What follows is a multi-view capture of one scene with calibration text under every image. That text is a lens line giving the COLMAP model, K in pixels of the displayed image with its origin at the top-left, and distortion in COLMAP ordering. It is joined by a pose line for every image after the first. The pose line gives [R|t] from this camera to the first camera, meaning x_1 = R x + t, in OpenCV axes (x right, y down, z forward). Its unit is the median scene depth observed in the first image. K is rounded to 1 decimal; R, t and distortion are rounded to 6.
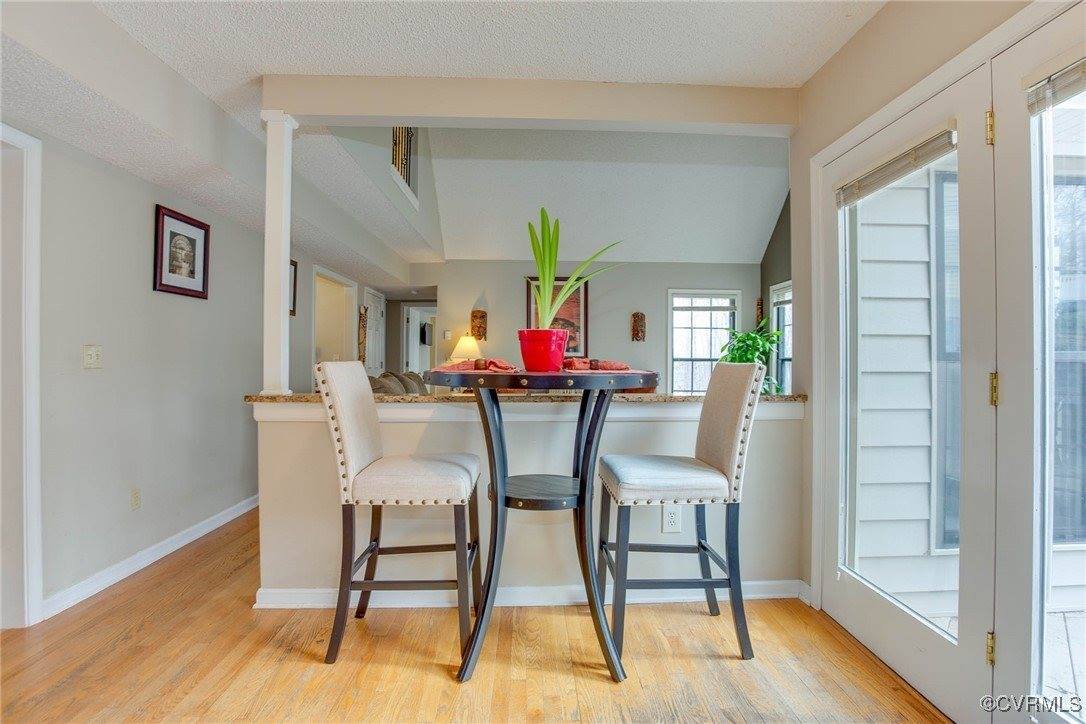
lens RADIAL K [[535.3, 0, 538.7], [0, 535.3, 360.0], [0, 0, 1]] dist [-0.067398, 0.028618]
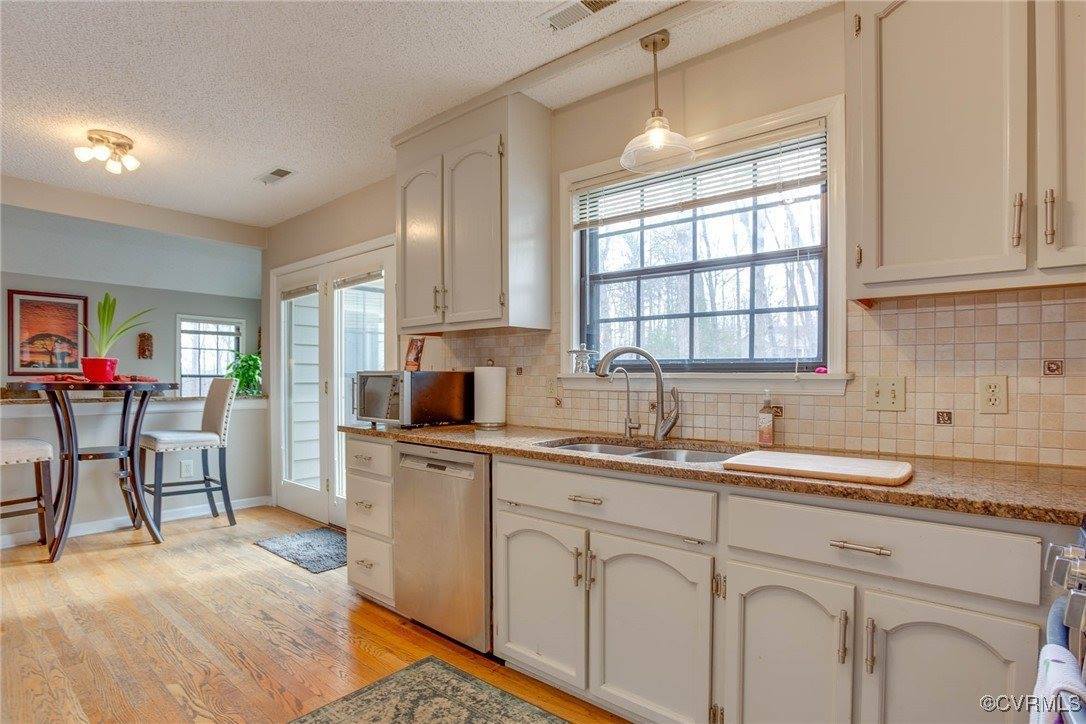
lens RADIAL K [[552.4, 0, 548.7], [0, 552.4, 388.2], [0, 0, 1]] dist [-0.028205, 0.001460]
pose [[0.662053, -0.011447, 0.749369, -0.324132], [-0.003619, 0.999823, 0.018470, 0.002665], [-0.749448, -0.014940, 0.661895, -1.150706]]
